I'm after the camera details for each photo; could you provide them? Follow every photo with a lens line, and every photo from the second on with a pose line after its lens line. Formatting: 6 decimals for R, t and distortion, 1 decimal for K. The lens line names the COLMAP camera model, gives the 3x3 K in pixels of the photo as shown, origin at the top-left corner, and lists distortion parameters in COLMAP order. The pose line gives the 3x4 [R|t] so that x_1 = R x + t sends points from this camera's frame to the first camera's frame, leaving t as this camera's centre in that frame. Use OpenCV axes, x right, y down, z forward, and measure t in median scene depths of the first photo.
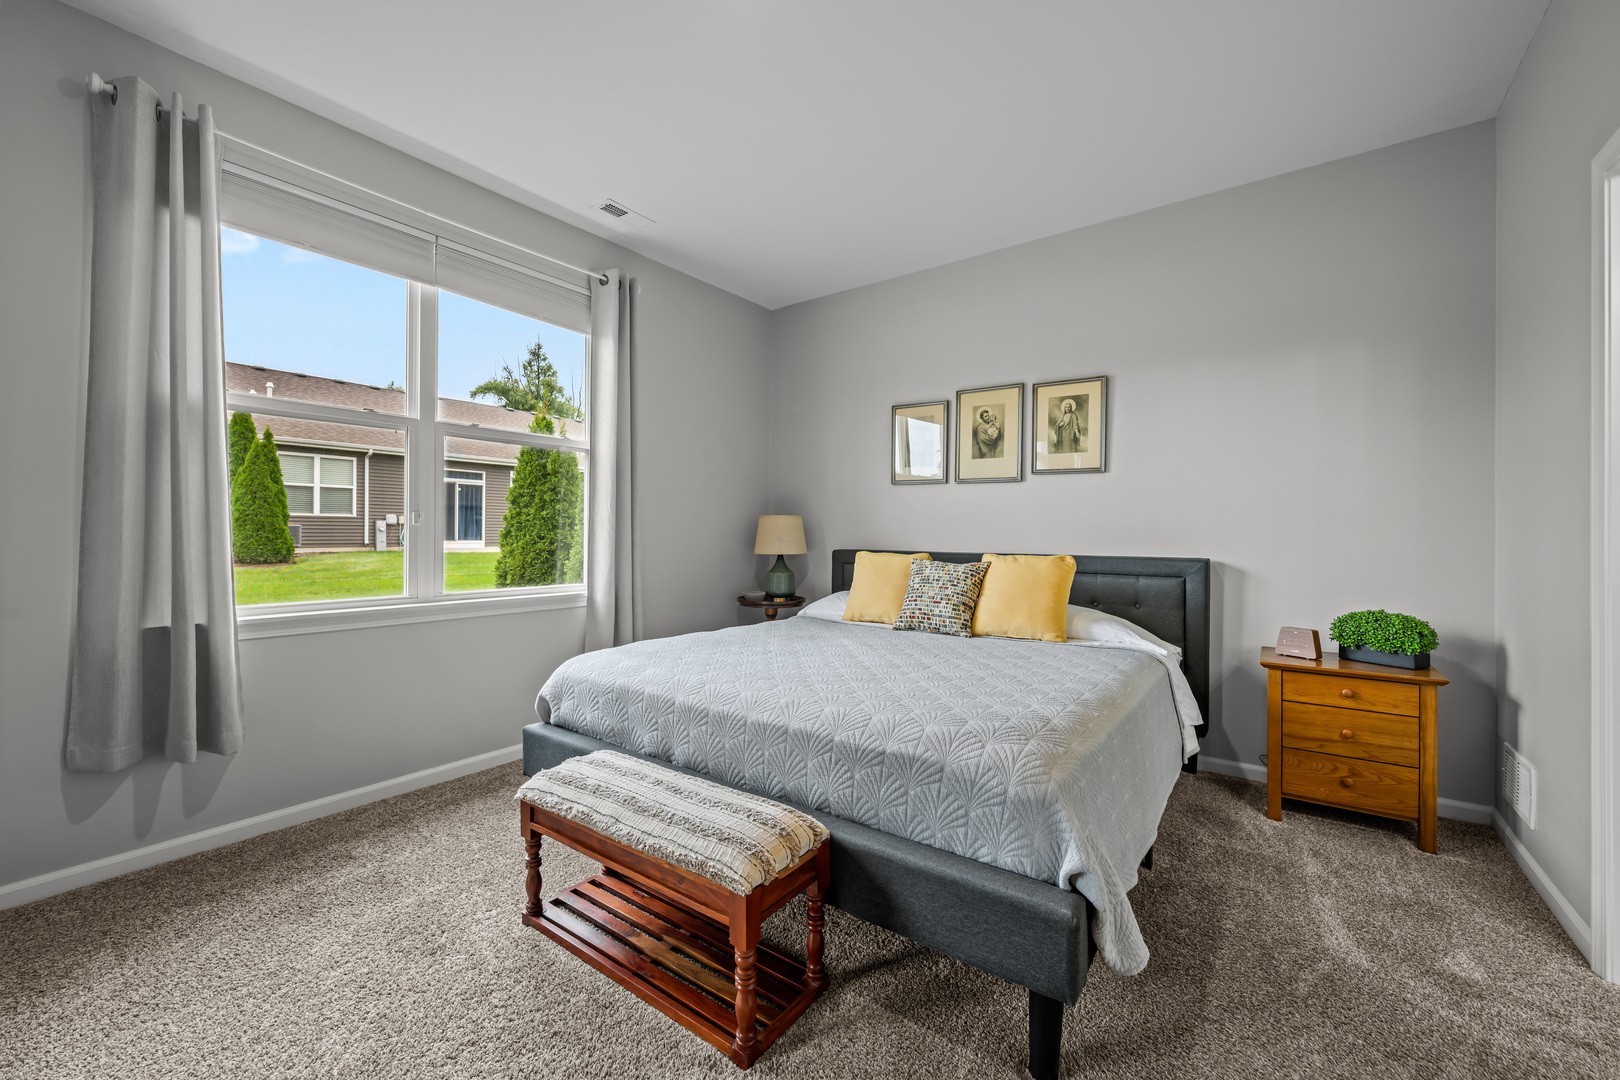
lens RADIAL K [[638.9, 0, 814.1], [0, 638.9, 533.9], [0, 0, 1]] dist [0.000911, -0.000020]
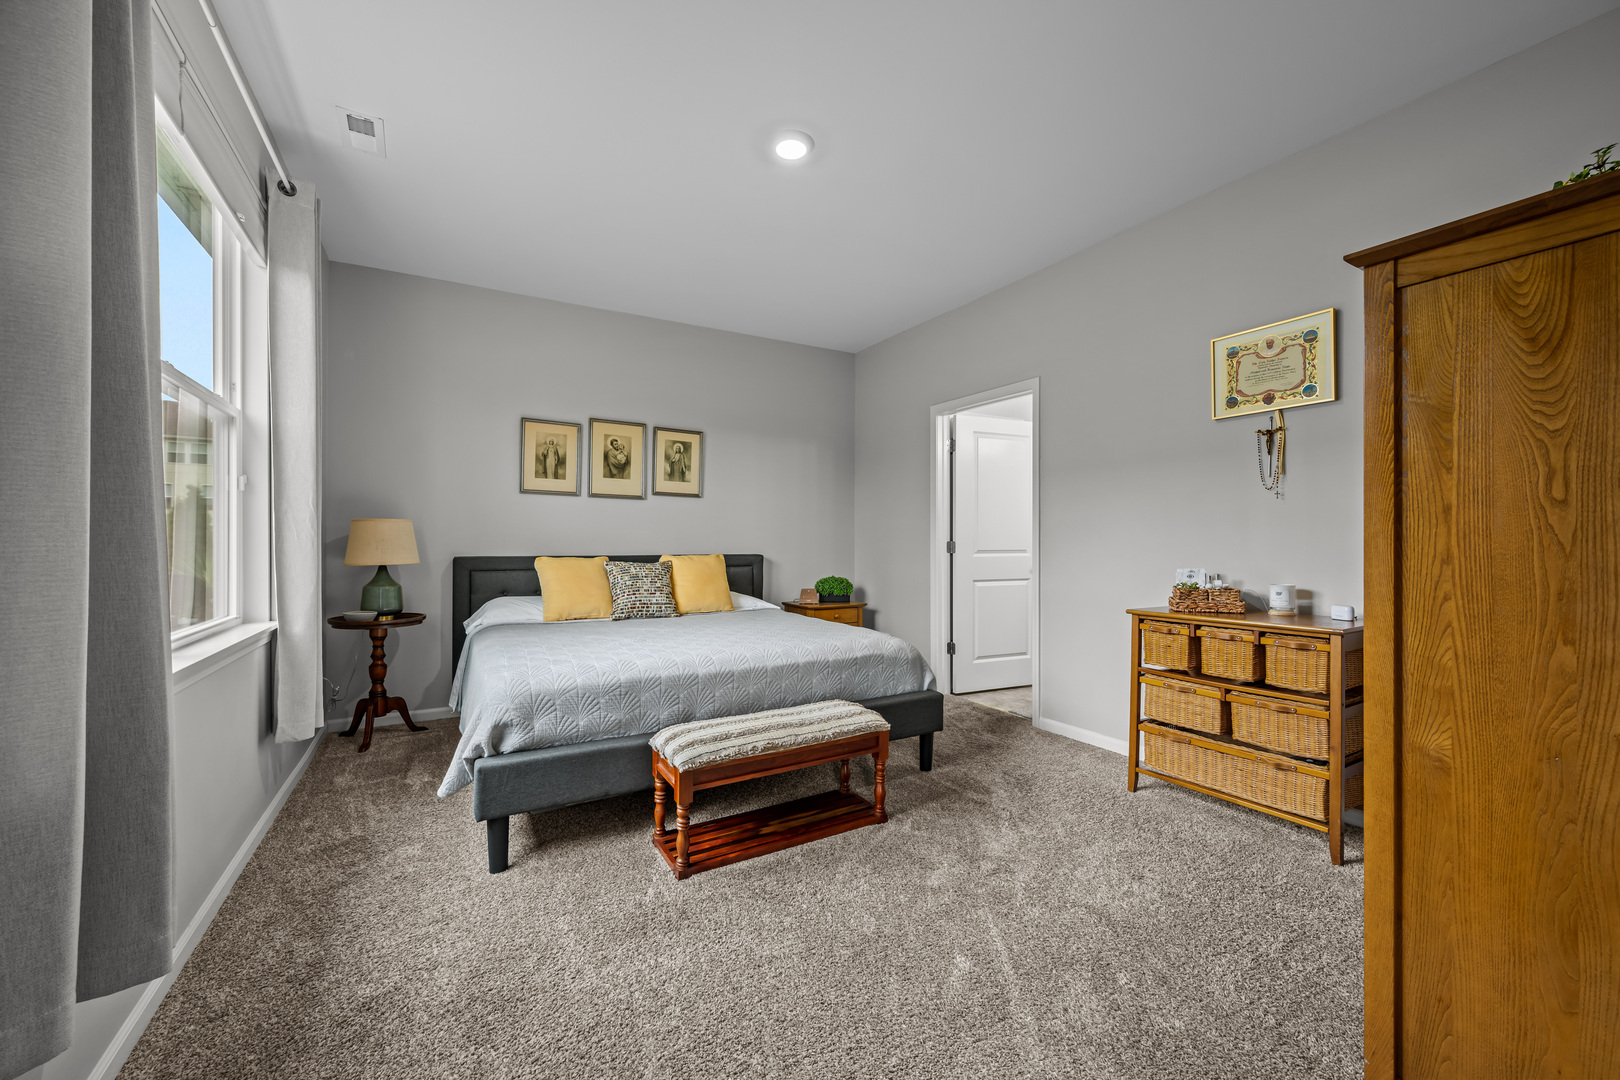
lens RADIAL K [[634.3, 0, 815.9], [0, 634.3, 543.6], [0, 0, 1]] dist [-0.001483, -0.000436]
pose [[0.398491, -0.009606, 0.917122, -0.751878], [0.002238, 0.999952, 0.009501, -0.003990], [-0.917169, -0.001733, 0.398494, 0.172419]]
